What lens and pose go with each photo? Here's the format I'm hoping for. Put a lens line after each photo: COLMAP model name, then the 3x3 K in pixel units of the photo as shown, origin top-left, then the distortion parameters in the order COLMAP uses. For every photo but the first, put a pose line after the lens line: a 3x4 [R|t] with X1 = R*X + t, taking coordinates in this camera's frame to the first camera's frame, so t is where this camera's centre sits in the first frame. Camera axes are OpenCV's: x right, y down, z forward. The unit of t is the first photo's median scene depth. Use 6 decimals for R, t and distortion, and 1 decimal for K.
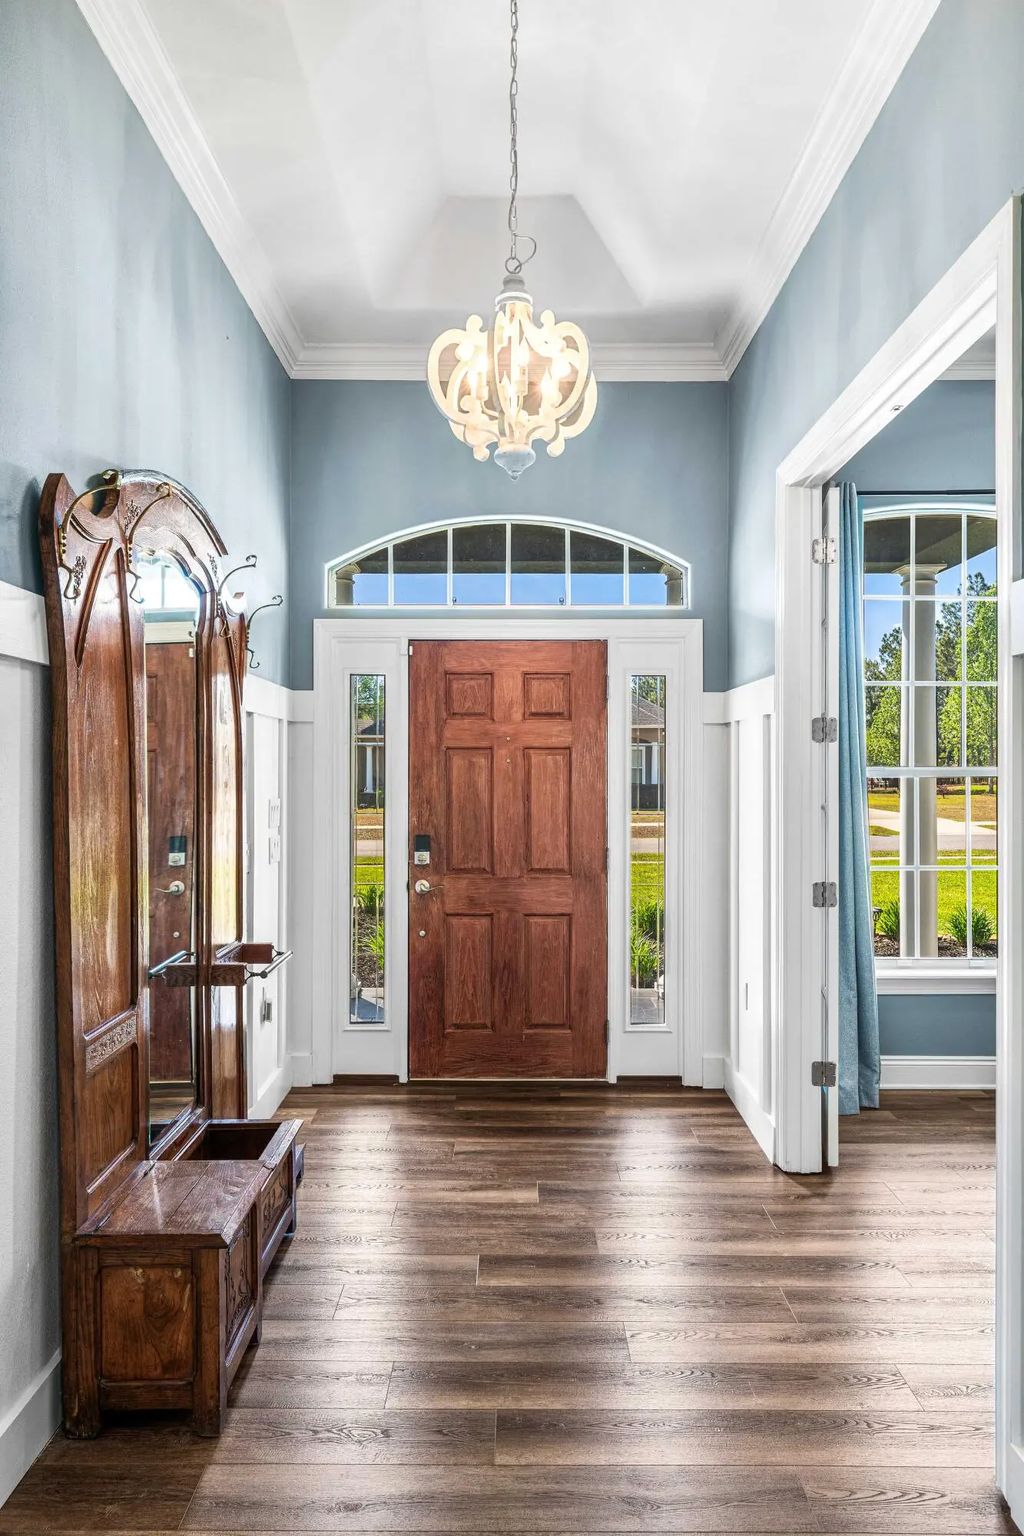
lens RADIAL K [[1014.0, 0, 500.2], [0, 1014.0, 762.2], [0, 0, 1]] dist [-0.021346, 0.000267]
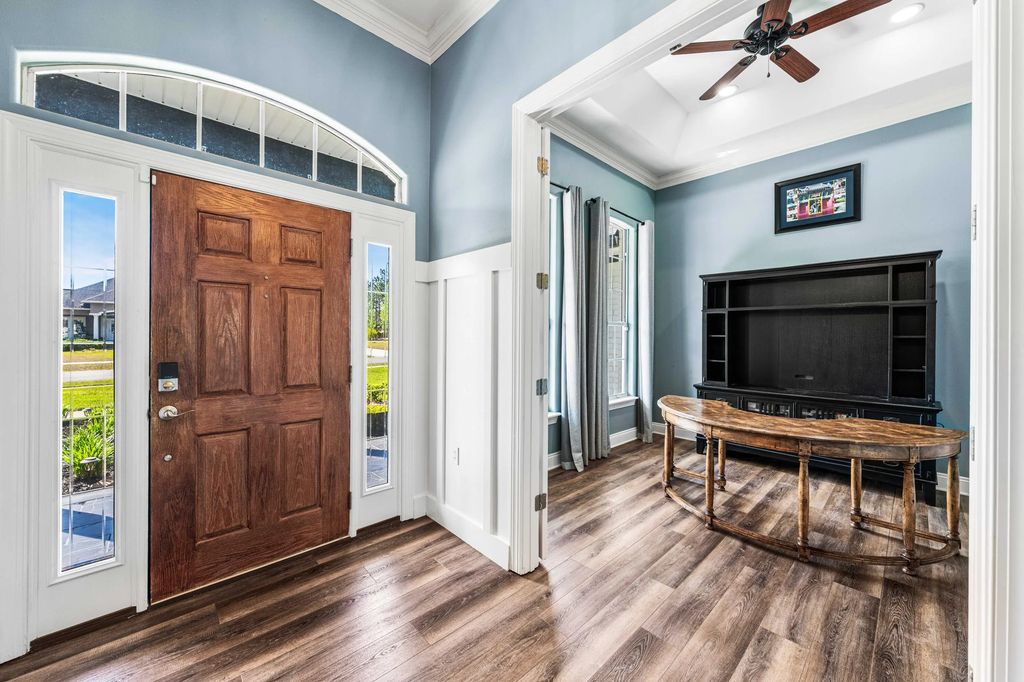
lens RADIAL K [[389.1, 0, 520.7], [0, 389.1, 335.0], [0, 0, 1]] dist [-0.003608, 0.000118]
pose [[0.718004, 0.002517, 0.696034, -0.093992], [-0.011753, 0.999895, 0.008508, 0.036302], [-0.695940, -0.014290, 0.717958, 0.467616]]
